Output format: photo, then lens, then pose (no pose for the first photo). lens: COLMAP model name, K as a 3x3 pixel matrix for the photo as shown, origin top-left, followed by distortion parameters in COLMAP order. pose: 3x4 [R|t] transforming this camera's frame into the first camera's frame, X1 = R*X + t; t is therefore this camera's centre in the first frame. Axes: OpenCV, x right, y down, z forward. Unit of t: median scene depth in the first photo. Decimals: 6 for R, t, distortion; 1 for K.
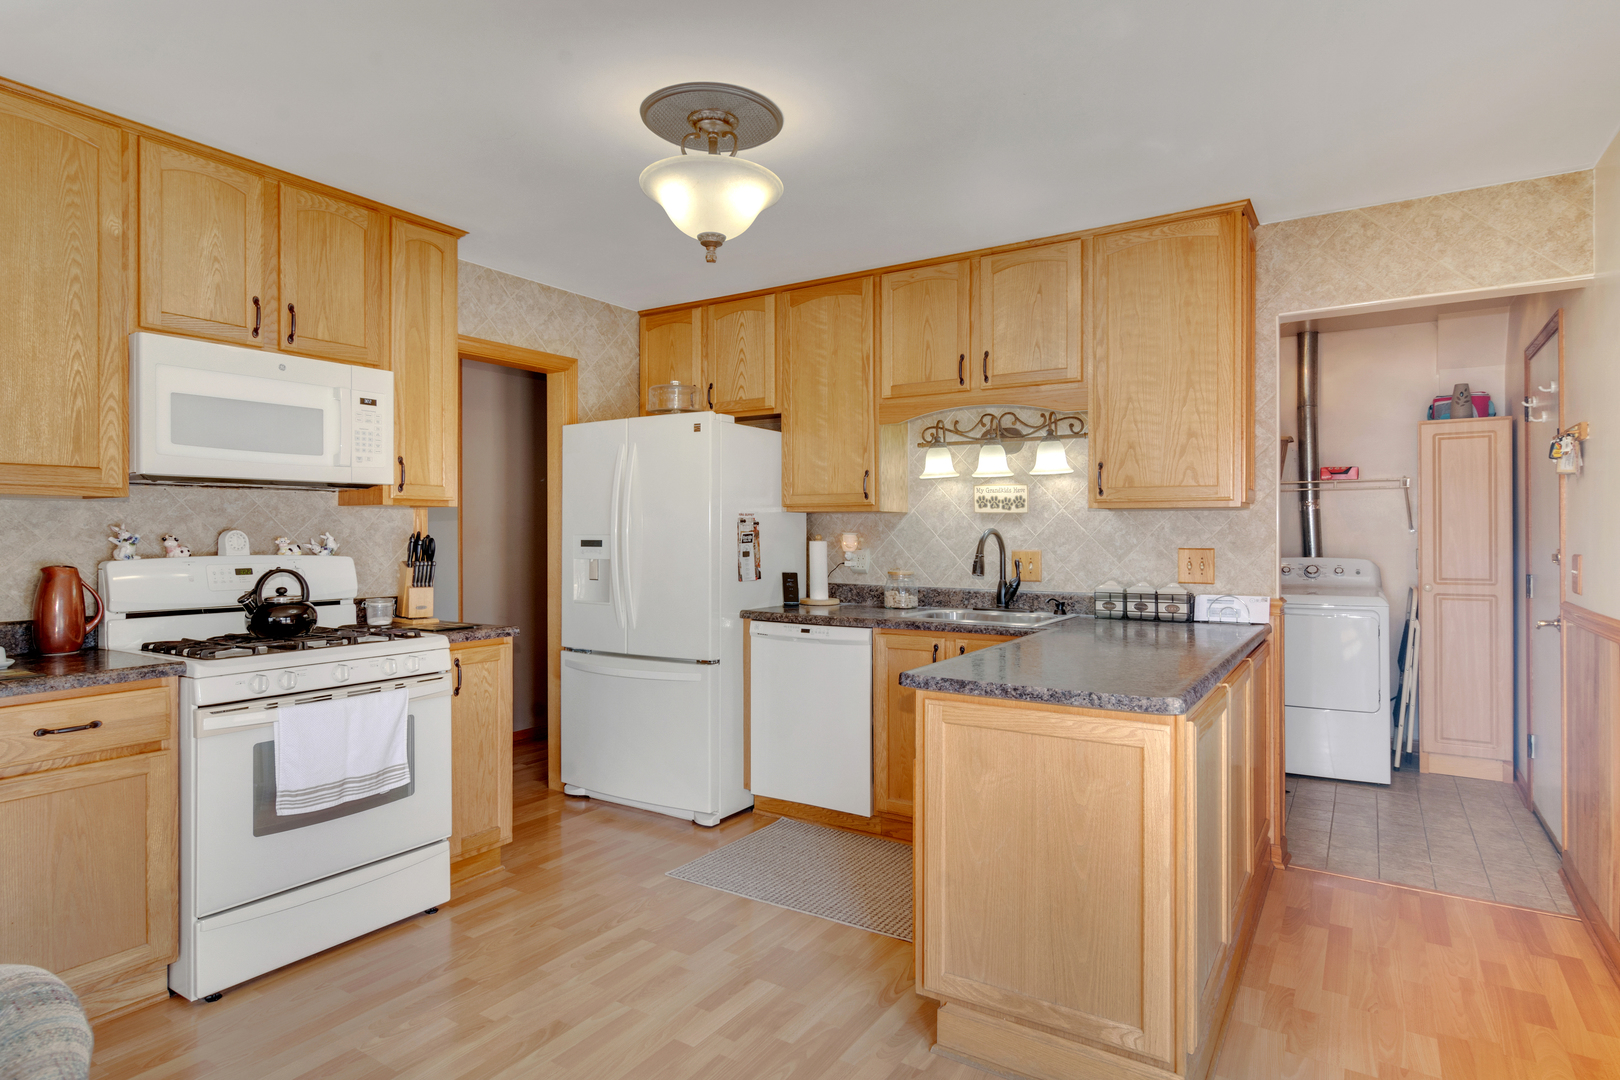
lens RADIAL K [[878.8, 0, 795.7], [0, 878.8, 531.5], [0, 0, 1]] dist [0.000206, -0.000790]
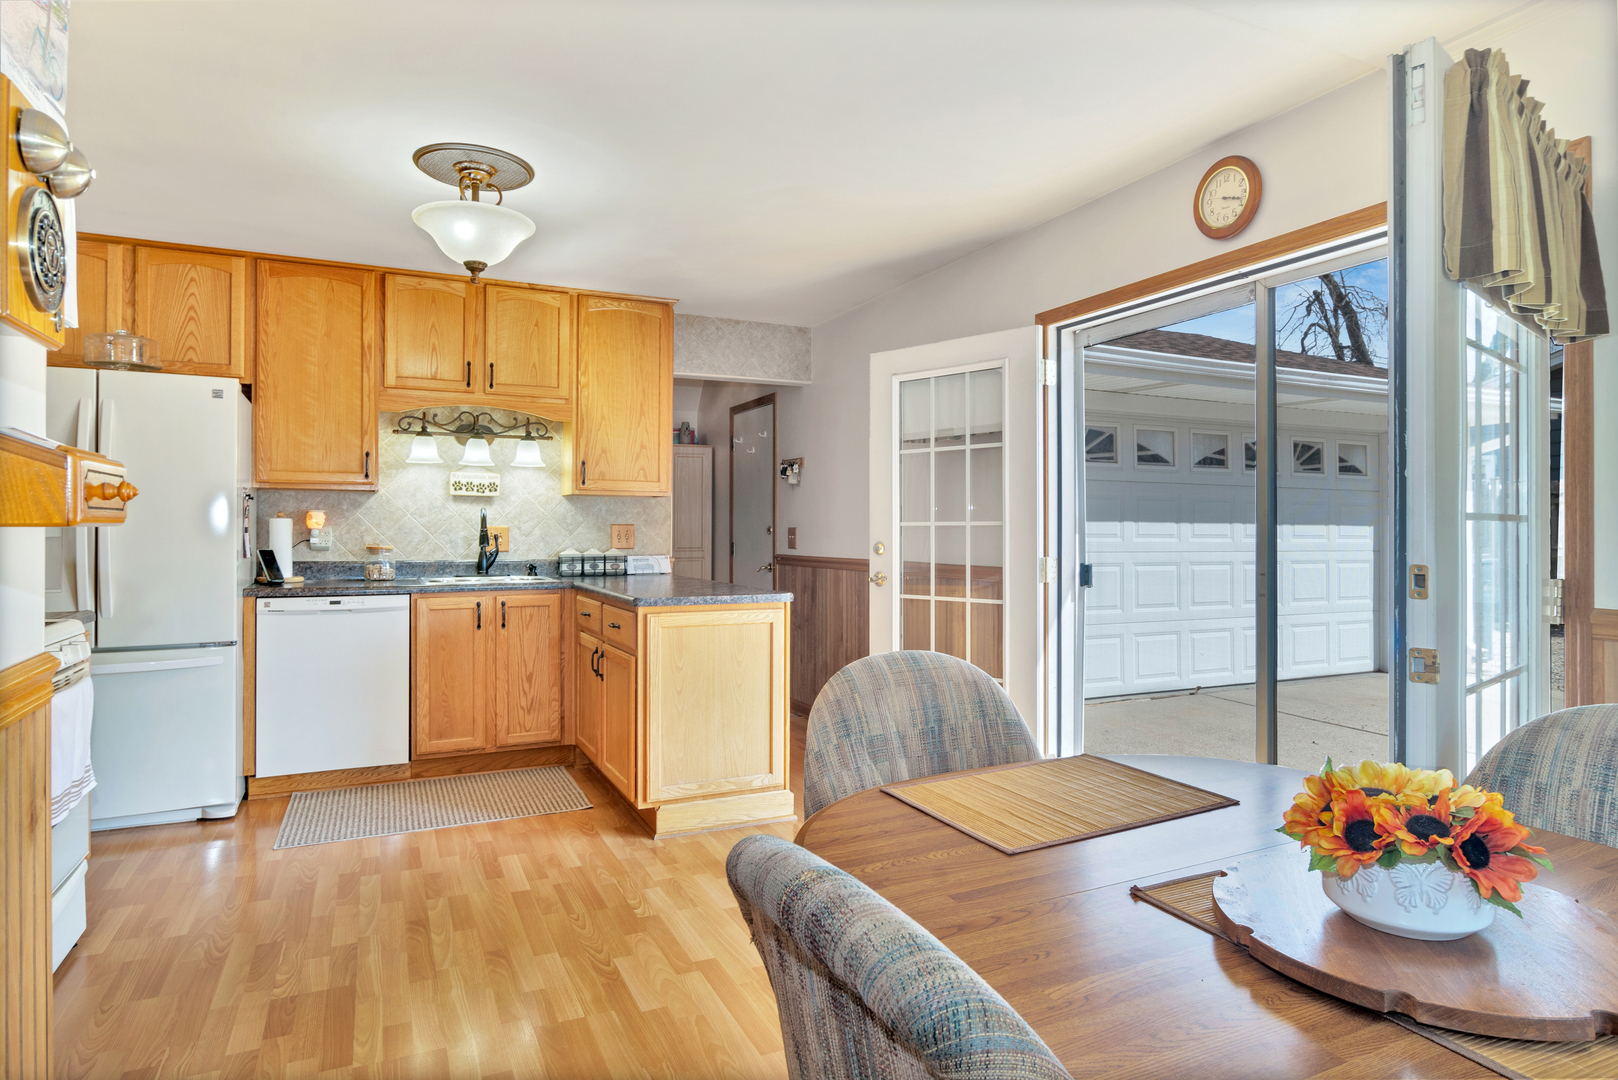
lens RADIAL K [[927.6, 0, 813.8], [0, 927.6, 525.1], [0, 0, 1]] dist [-0.009120, -0.001722]
pose [[0.520904, 0.005168, 0.853600, -0.741957], [-0.004005, 0.999985, -0.003611, 0.026892], [-0.853606, -0.001537, 0.520917, -0.063533]]
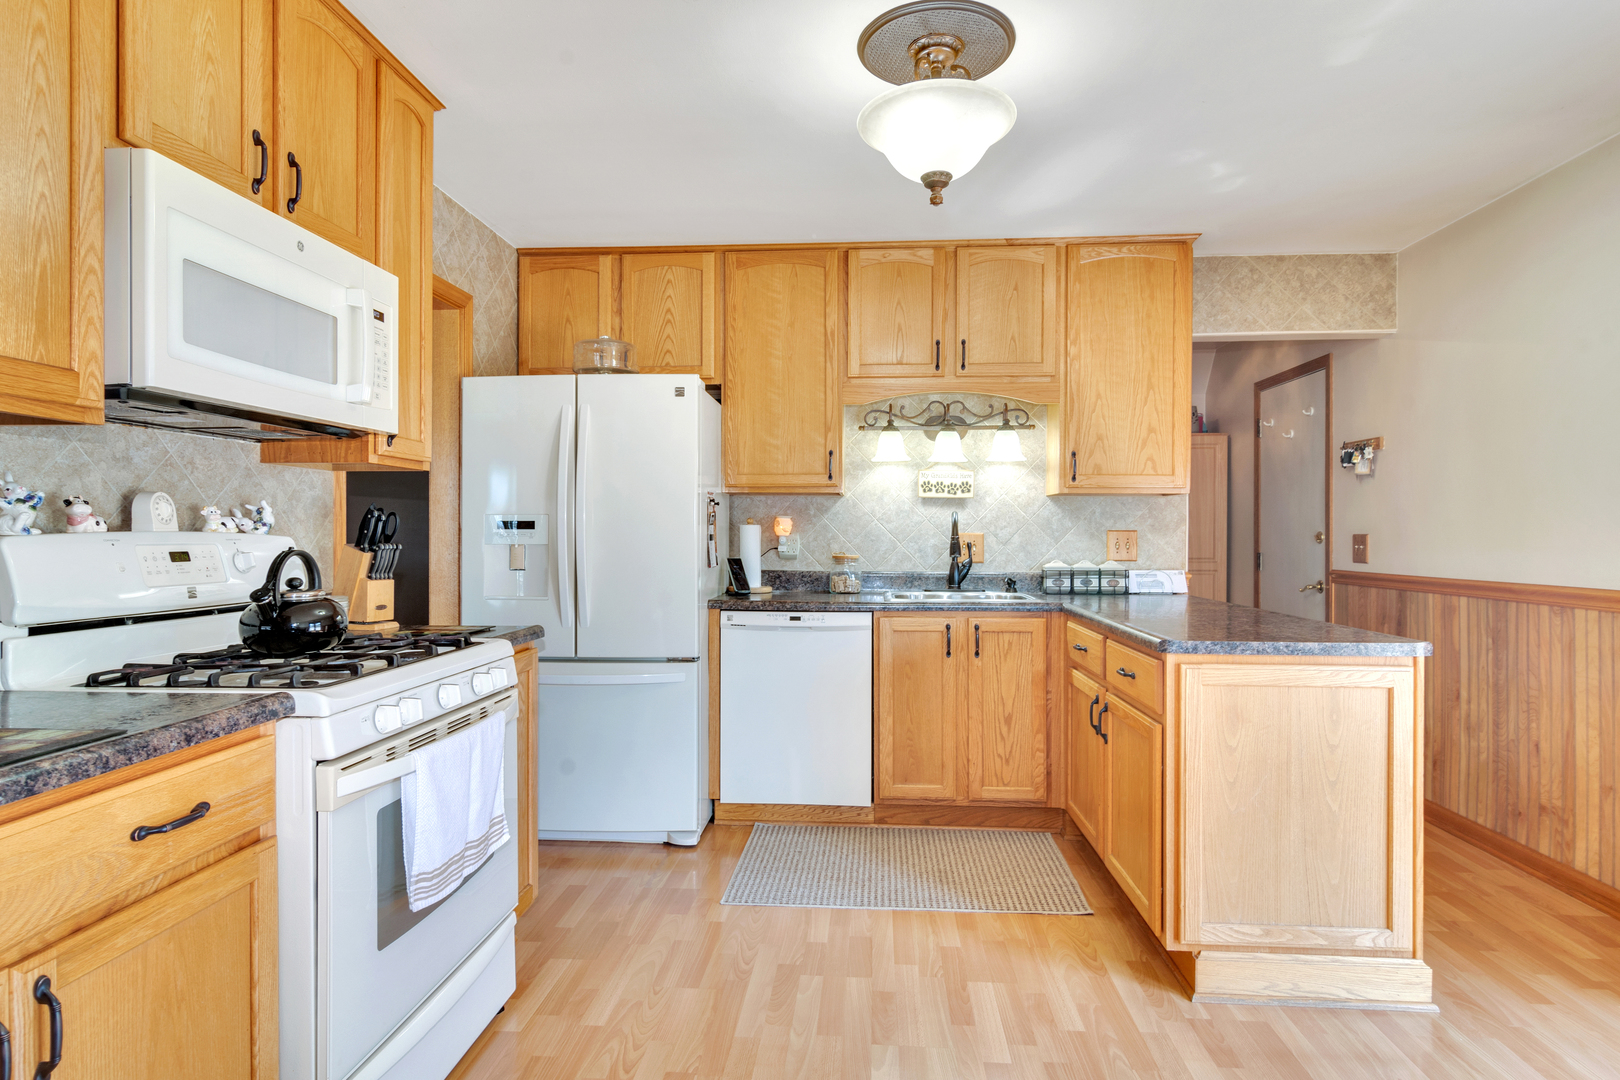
lens RADIAL K [[878.8, 0, 804.7], [0, 878.8, 534.4], [0, 0, 1]] dist [0.000206, -0.000790]
pose [[0.877219, 0.001531, 0.480087, -0.505437], [-0.003451, 0.999989, 0.003117, 0.024362], [-0.480077, -0.004391, 0.877215, 0.208202]]
